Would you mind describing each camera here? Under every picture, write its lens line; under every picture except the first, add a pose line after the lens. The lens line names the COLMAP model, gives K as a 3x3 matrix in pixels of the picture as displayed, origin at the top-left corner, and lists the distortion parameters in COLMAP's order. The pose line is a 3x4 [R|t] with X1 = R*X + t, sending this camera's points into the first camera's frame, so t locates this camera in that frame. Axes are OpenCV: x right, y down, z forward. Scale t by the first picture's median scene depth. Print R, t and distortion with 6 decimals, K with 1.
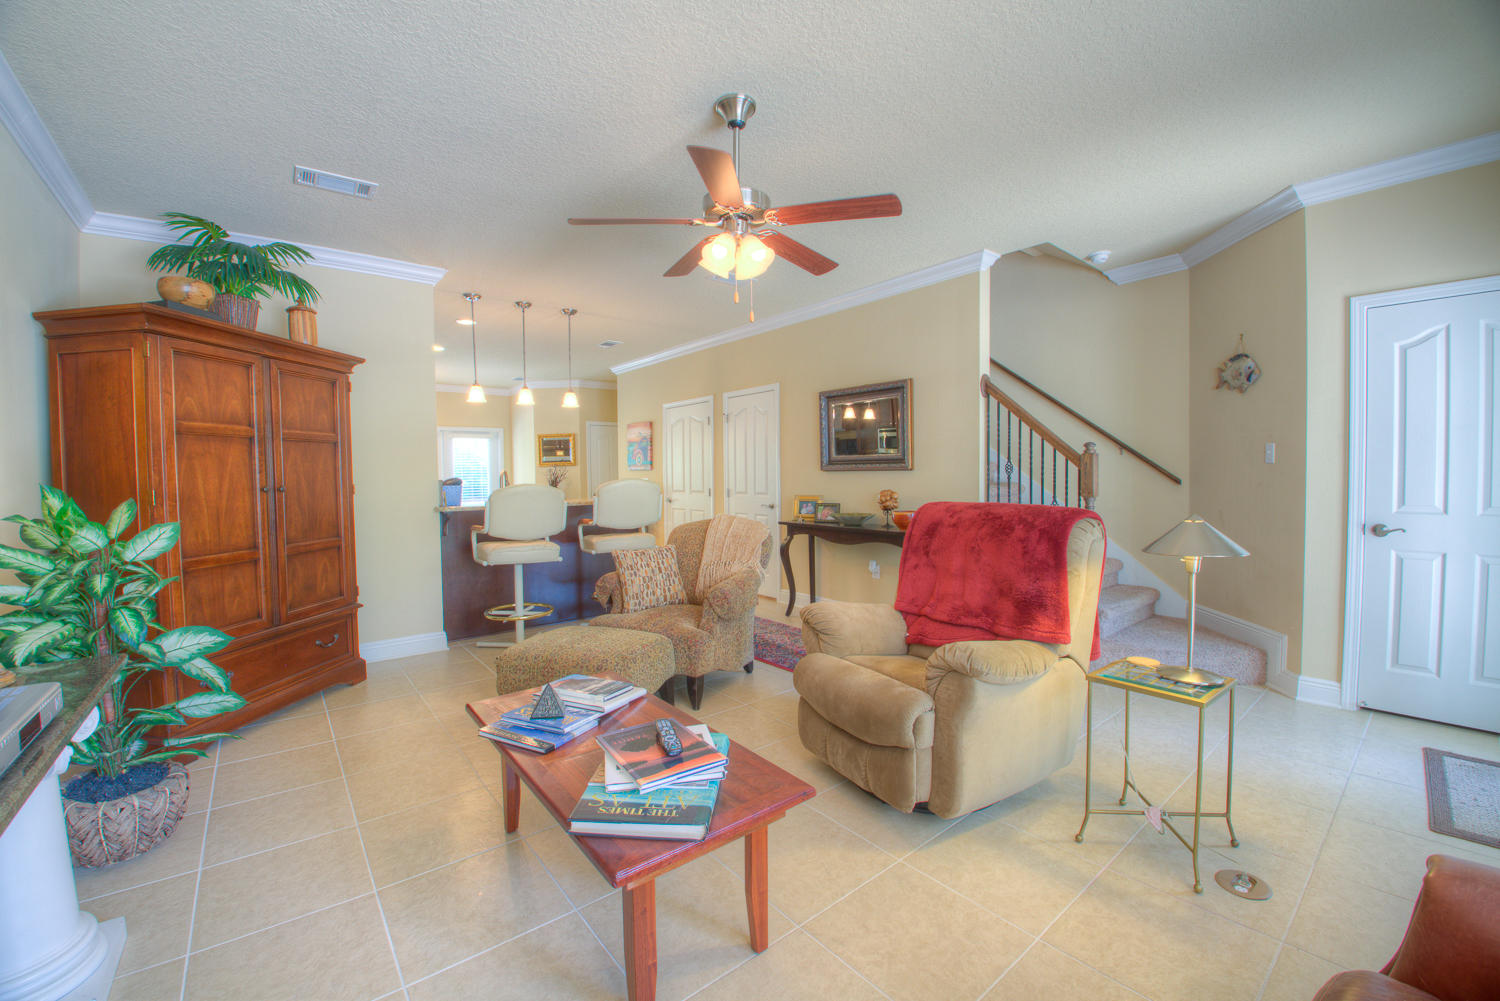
lens RADIAL K [[603.1, 0, 756.9], [0, 603.1, 496.5], [0, 0, 1]] dist [-0.036996, -0.001250]
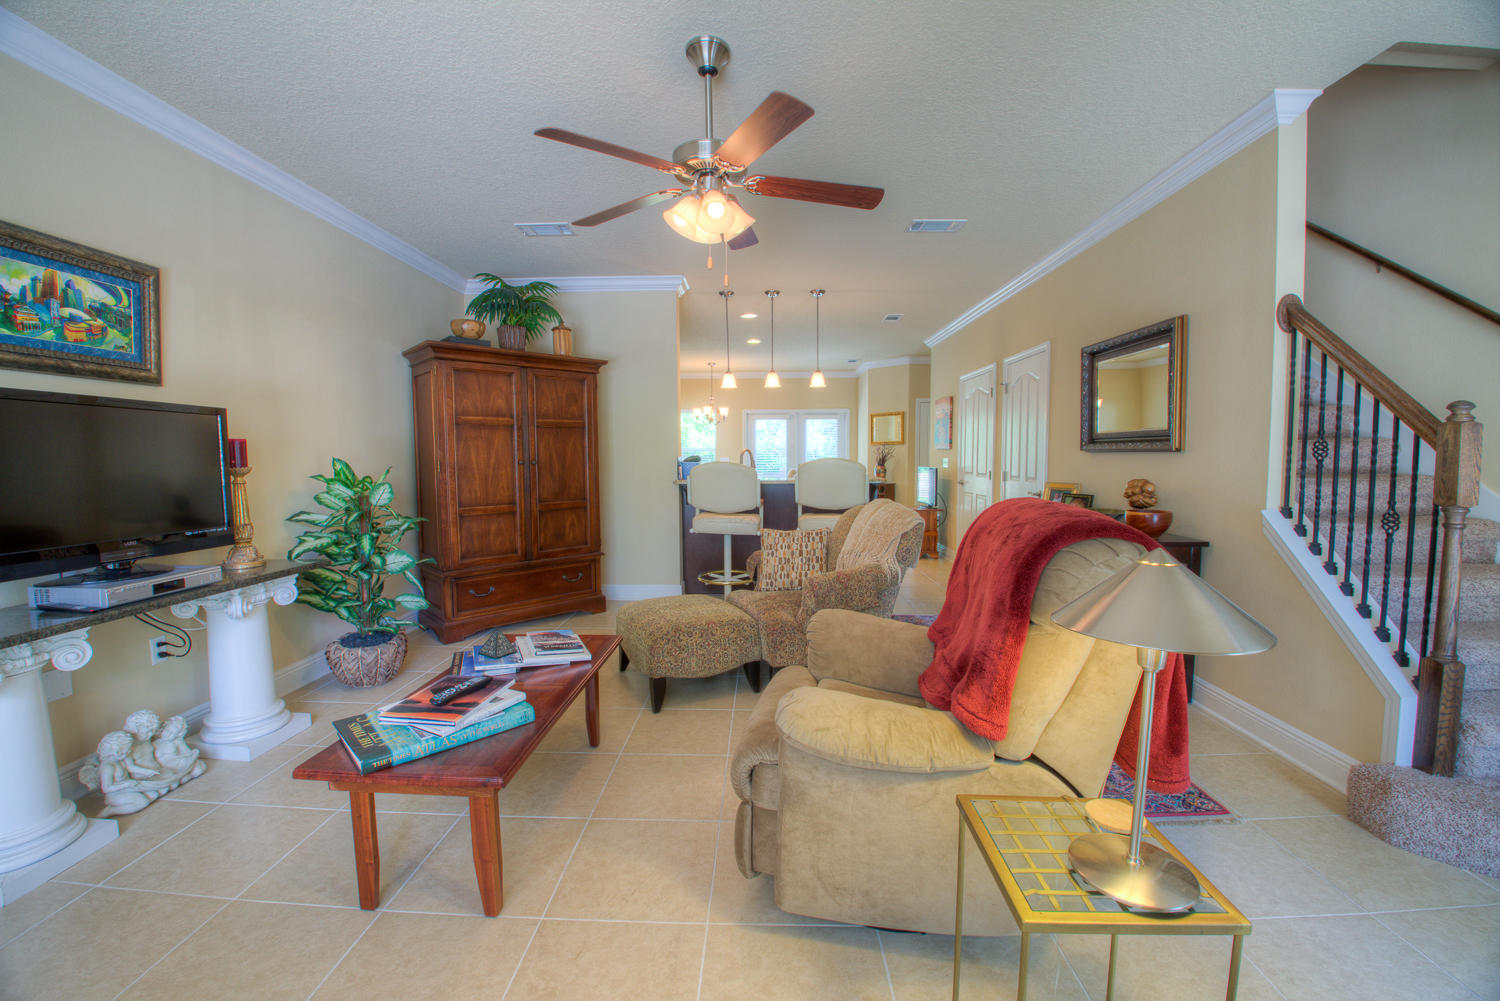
lens RADIAL K [[603.1, 0, 749.4], [0, 603.1, 497.3], [0, 0, 1]] dist [-0.036996, -0.001250]
pose [[0.753246, 0.055194, -0.655419, 0.466347], [-0.030490, 0.998332, 0.049031, -0.014368], [0.657032, -0.016949, 0.753672, 0.250715]]
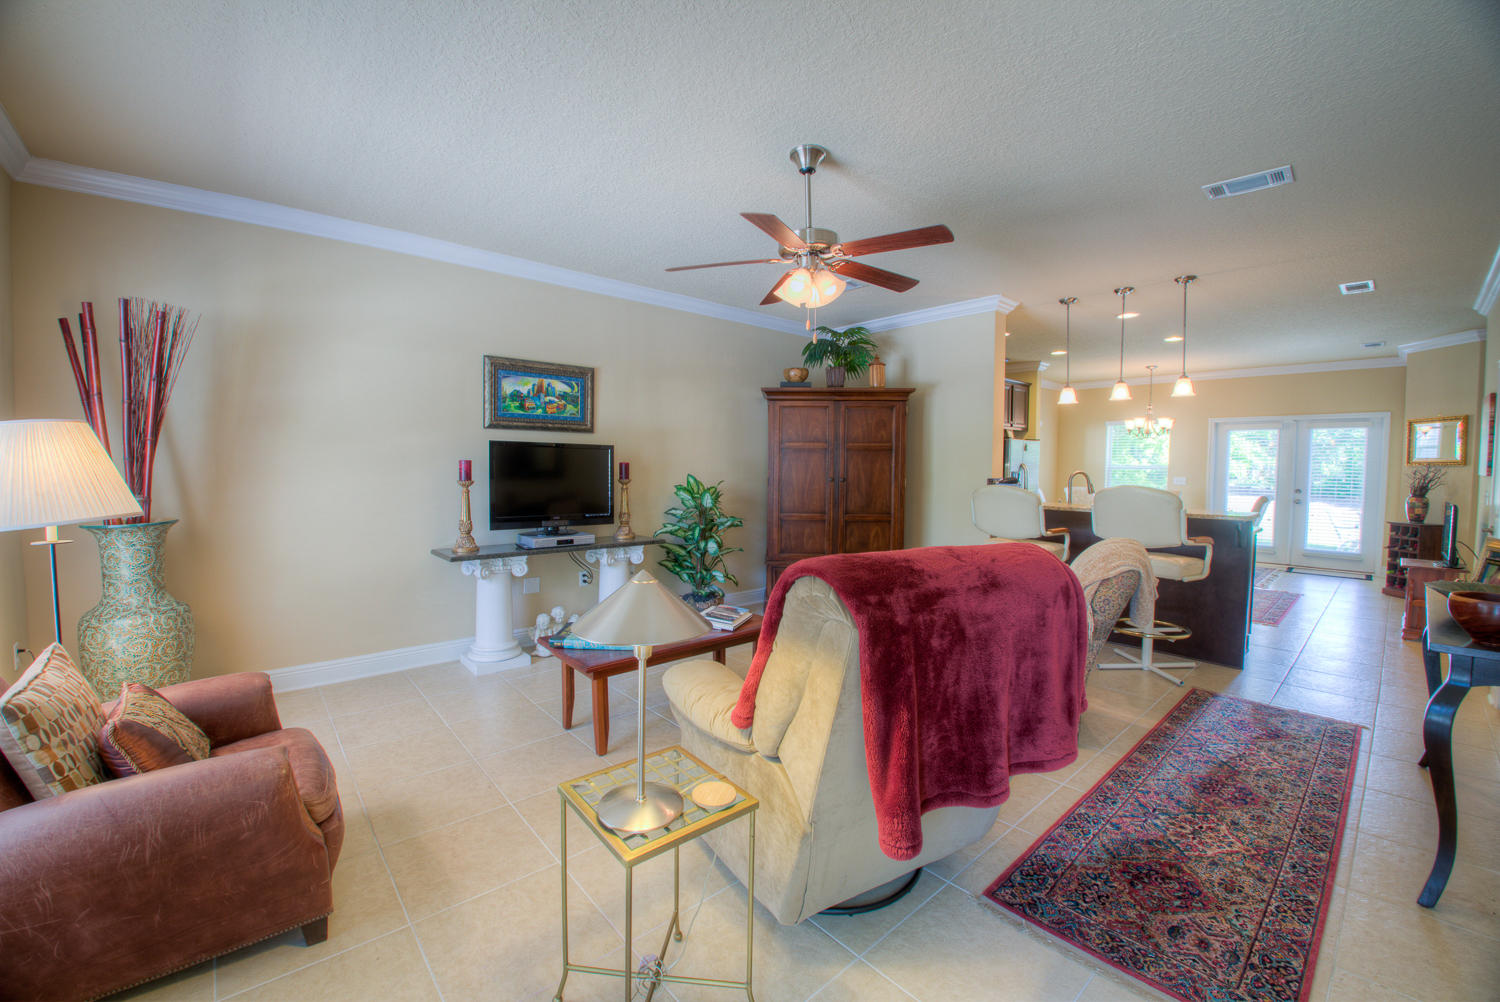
lens RADIAL K [[603.1, 0, 743.9], [0, 603.1, 496.7], [0, 0, 1]] dist [-0.036996, -0.001250]
pose [[0.021462, 0.065689, -0.997609, 0.814003], [-0.048201, 0.996747, 0.064595, -0.057372], [0.998607, 0.046700, 0.024558, 0.638605]]
